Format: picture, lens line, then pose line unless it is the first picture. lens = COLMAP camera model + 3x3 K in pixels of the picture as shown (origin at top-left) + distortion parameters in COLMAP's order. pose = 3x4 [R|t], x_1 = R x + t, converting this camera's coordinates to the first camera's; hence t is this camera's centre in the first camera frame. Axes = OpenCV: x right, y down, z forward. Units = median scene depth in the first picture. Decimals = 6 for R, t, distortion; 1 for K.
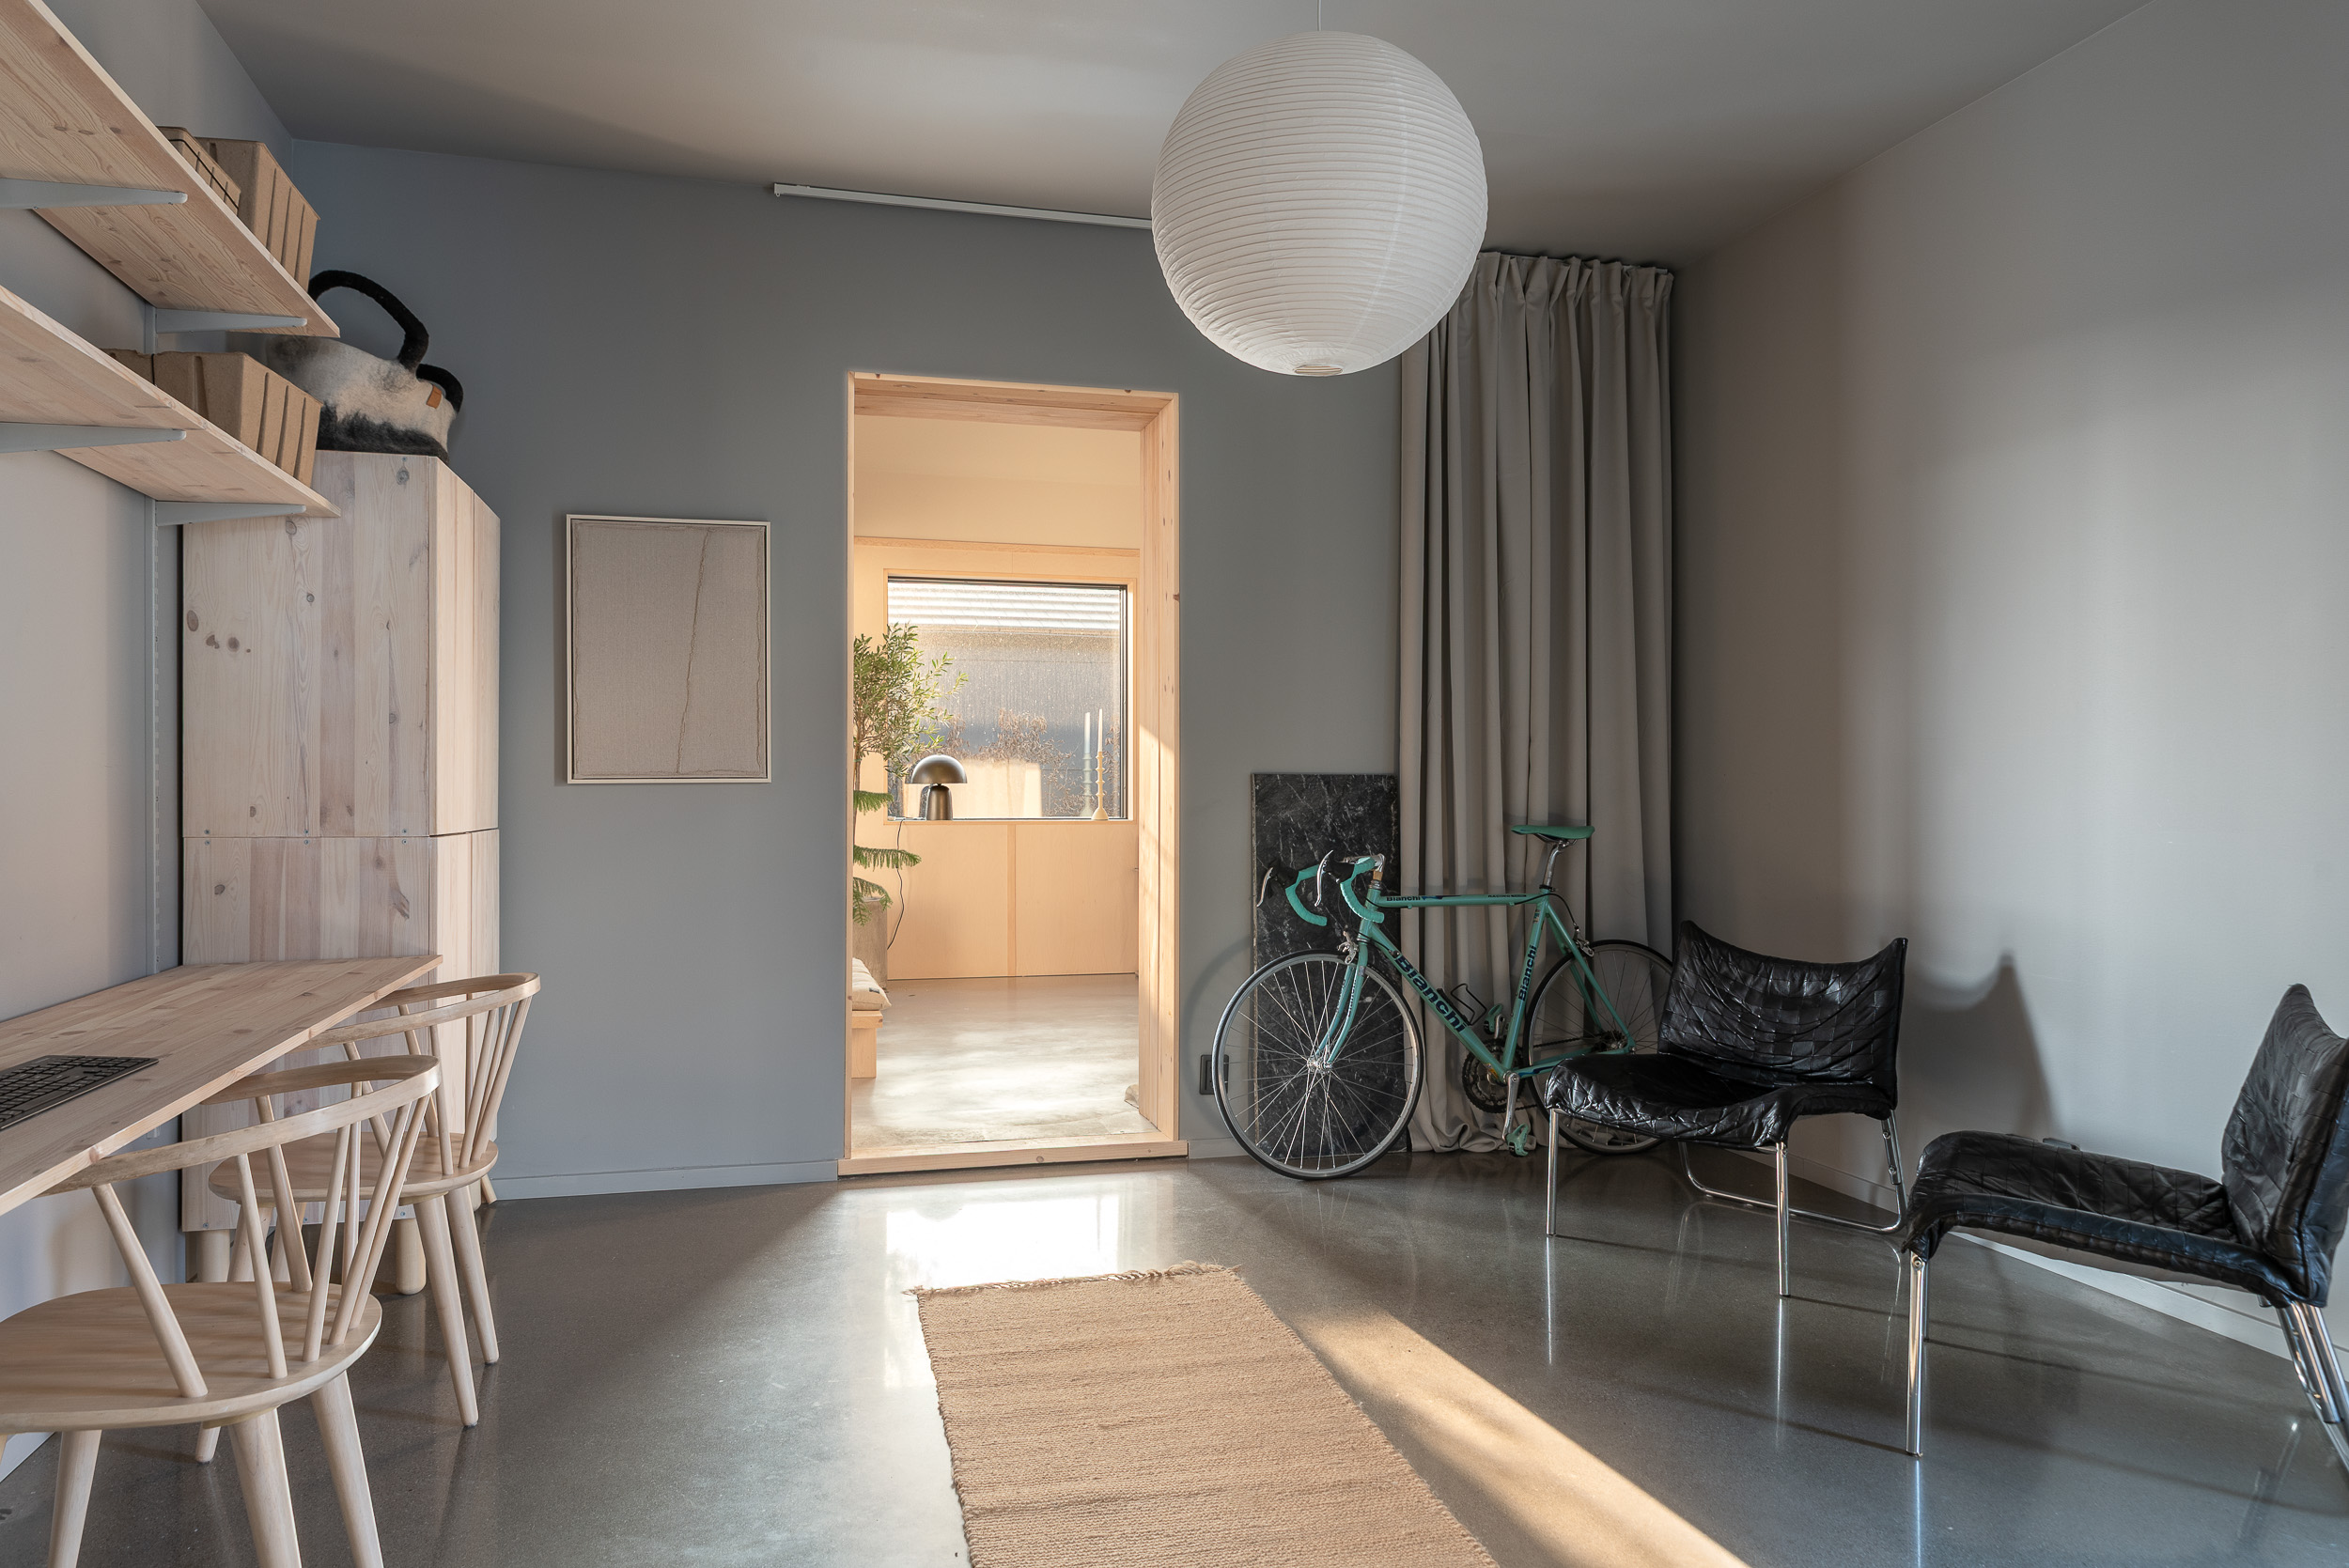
lens RADIAL K [[1565.5, 0, 1174.5], [0, 1565.5, 784.0], [0, 0, 1]] dist [0.004451, 0.000958]
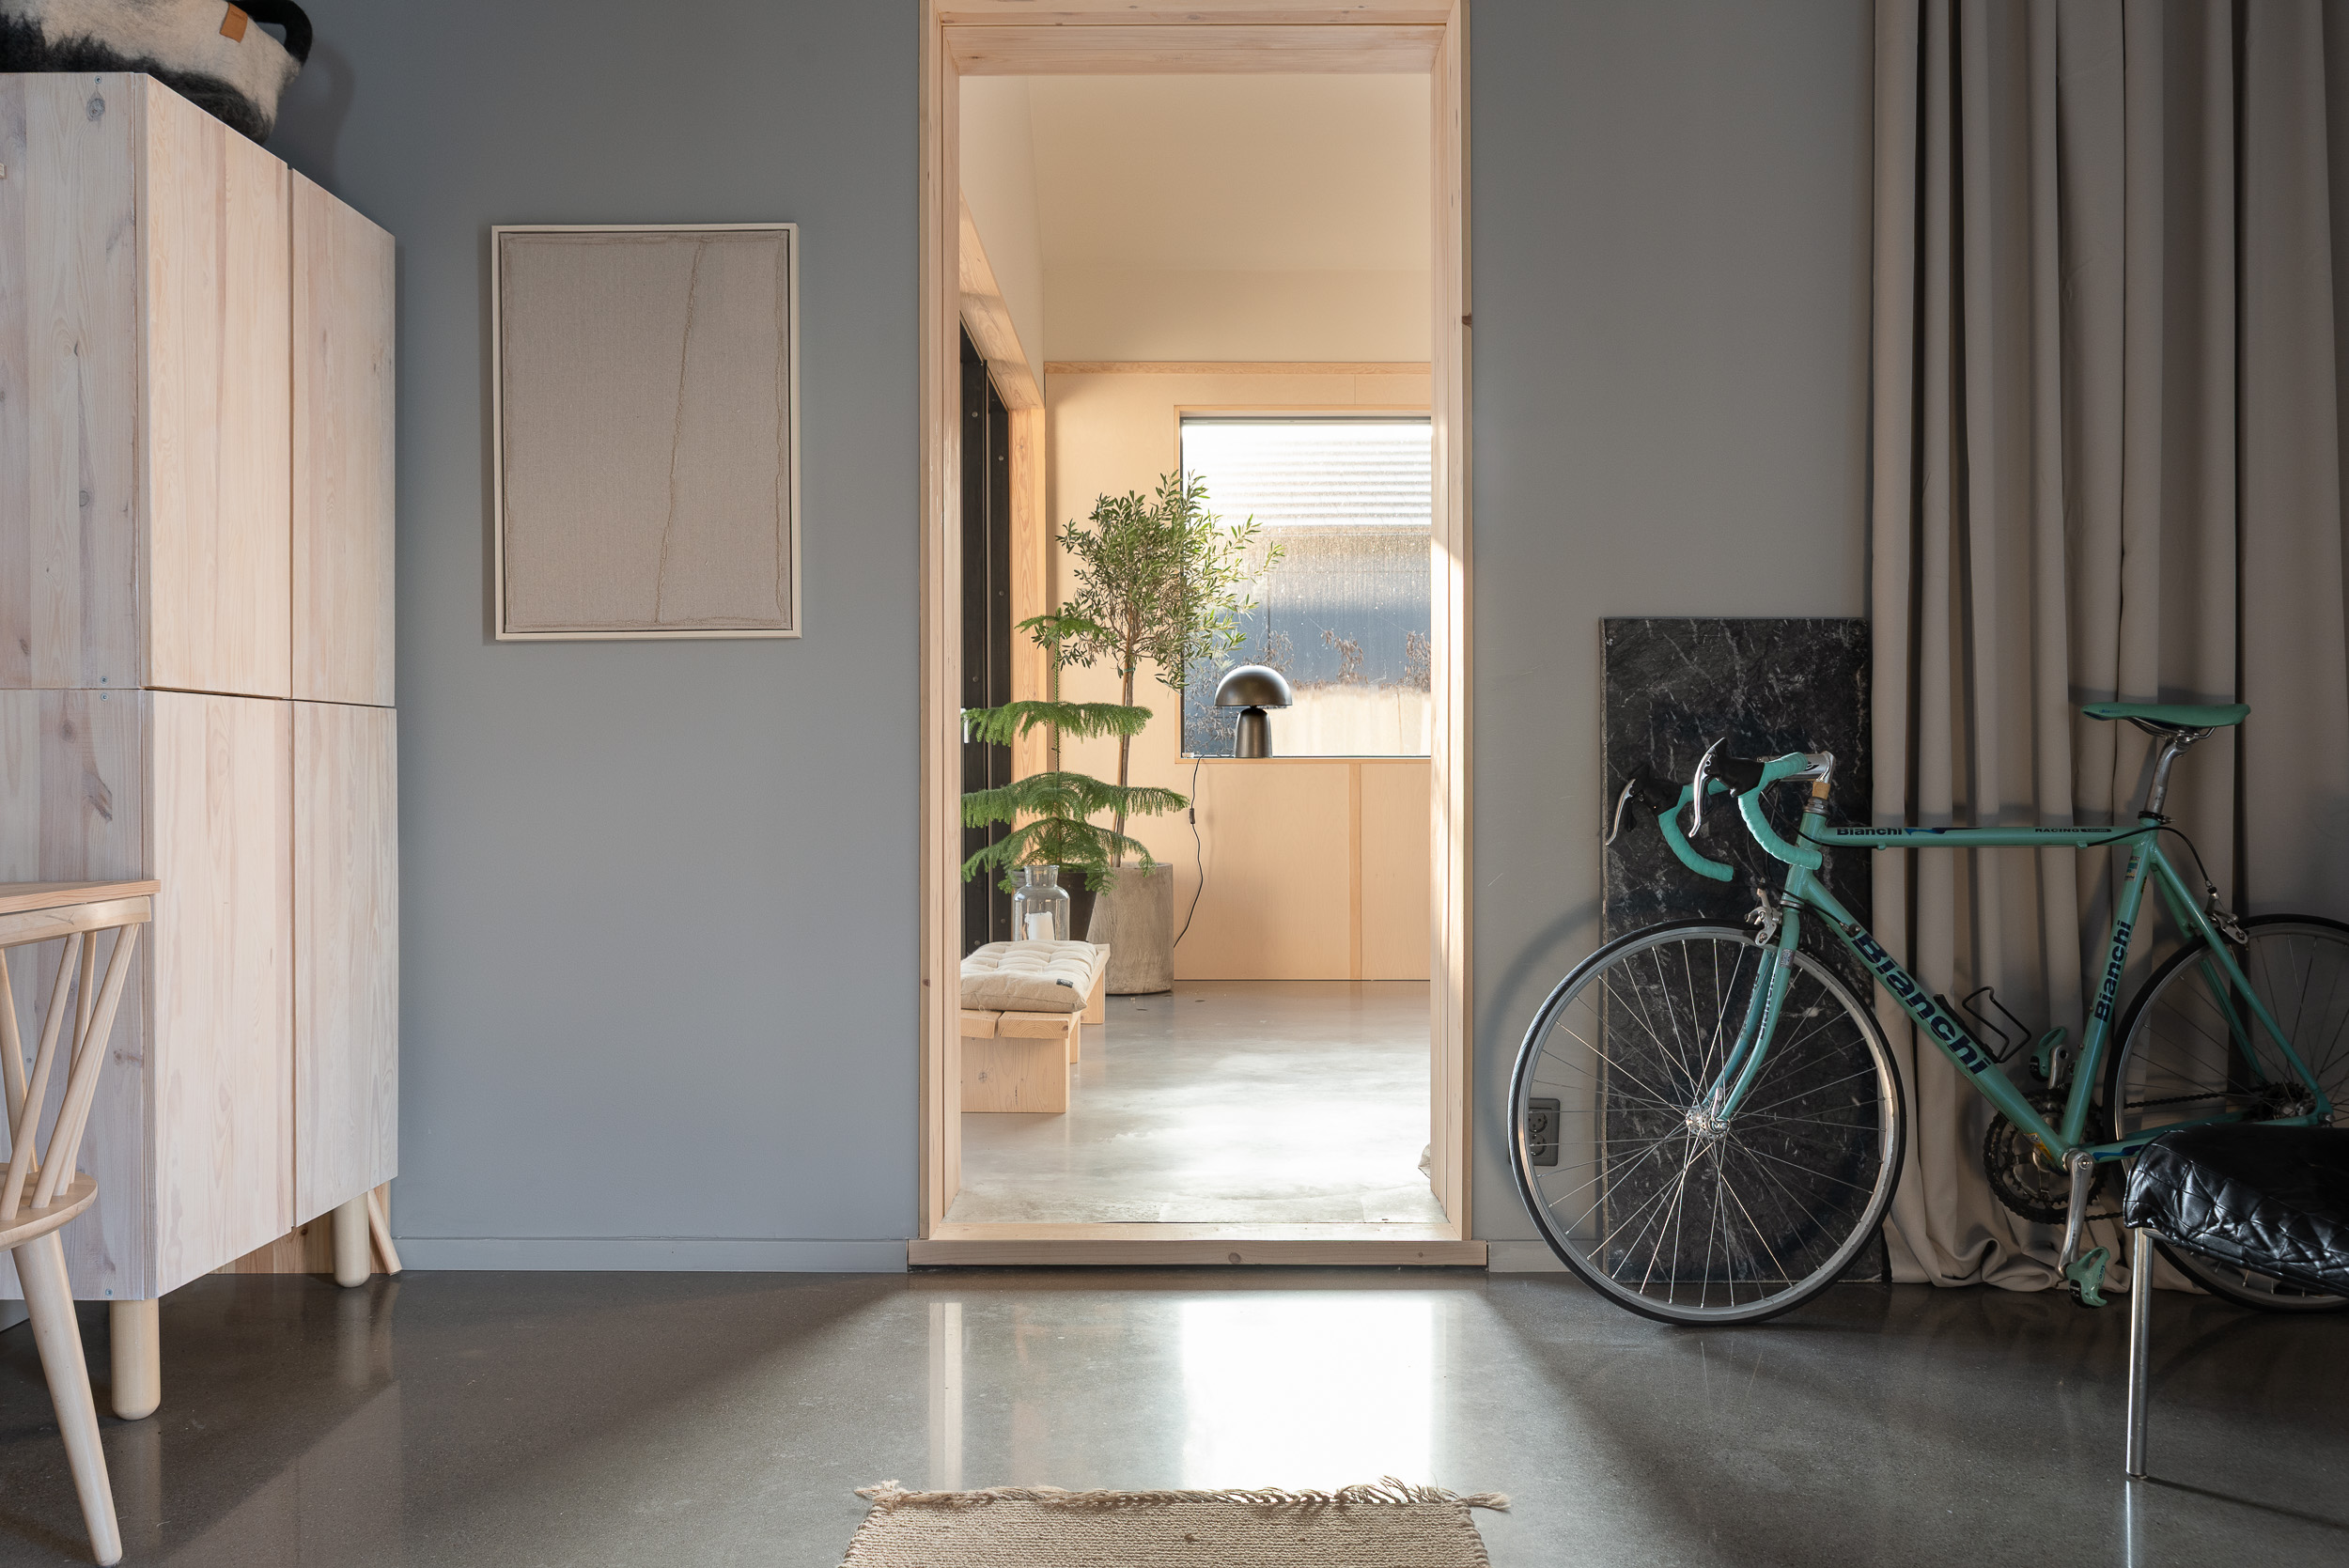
lens RADIAL K [[1948.1, 0, 1174.5], [0, 1948.1, 784.0], [0, 0, 1]] dist [-0.013928, 0.001663]
pose [[0.965720, -0.001080, -0.259584, 0.086368], [0.004435, 0.999914, 0.012338, 0.046324], [0.259549, -0.013066, 0.965642, 0.265784]]
